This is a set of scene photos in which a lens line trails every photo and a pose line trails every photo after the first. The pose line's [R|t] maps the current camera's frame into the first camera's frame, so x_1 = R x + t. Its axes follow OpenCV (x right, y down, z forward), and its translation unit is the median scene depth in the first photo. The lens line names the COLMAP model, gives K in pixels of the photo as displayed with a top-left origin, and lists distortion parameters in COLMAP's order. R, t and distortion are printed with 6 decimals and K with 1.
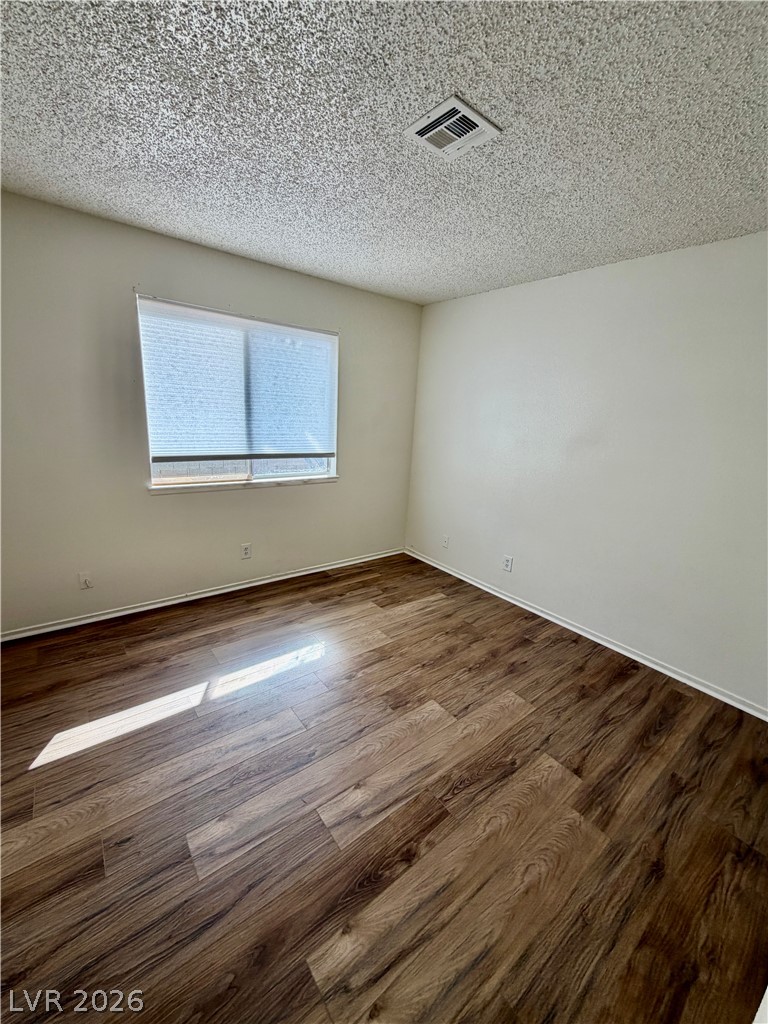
lens RADIAL K [[405.8, 0, 384.7], [0, 405.8, 514.3], [0, 0, 1]] dist [-0.000421, 0.000319]
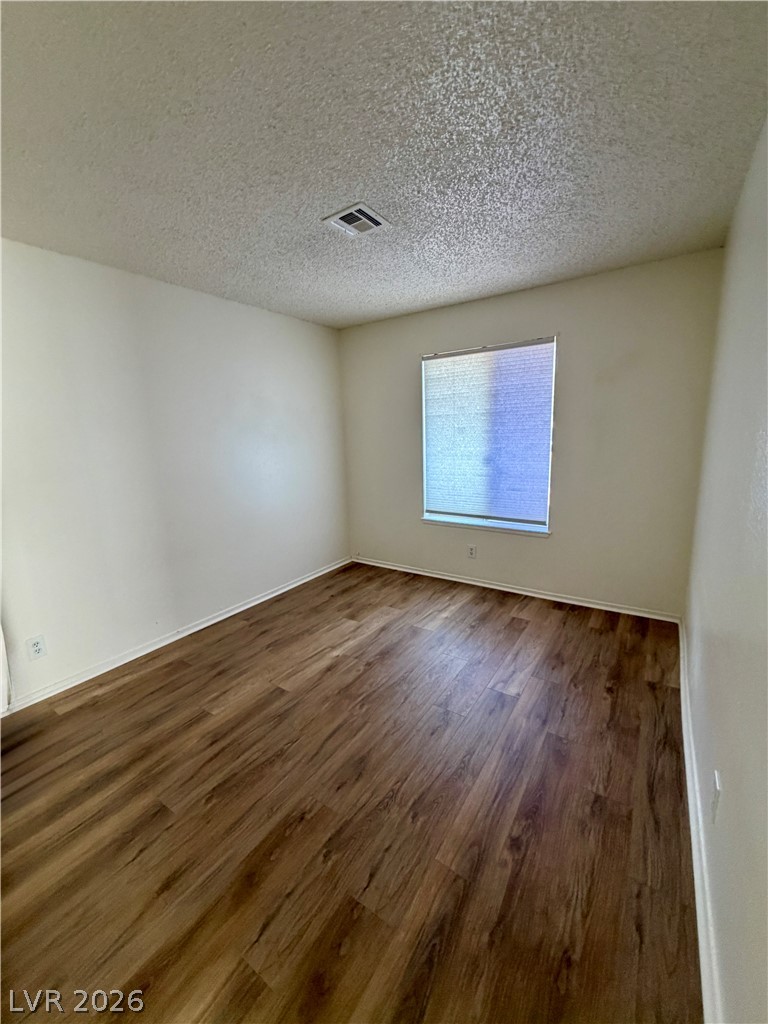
lens RADIAL K [[405.8, 0, 384.5], [0, 405.8, 512.2], [0, 0, 1]] dist [-0.000421, 0.000319]
pose [[-0.947377, -0.031246, -0.318590, 1.818588], [-0.174132, 0.885404, 0.430973, -0.186505], [0.268615, 0.463771, -0.844253, 1.447315]]
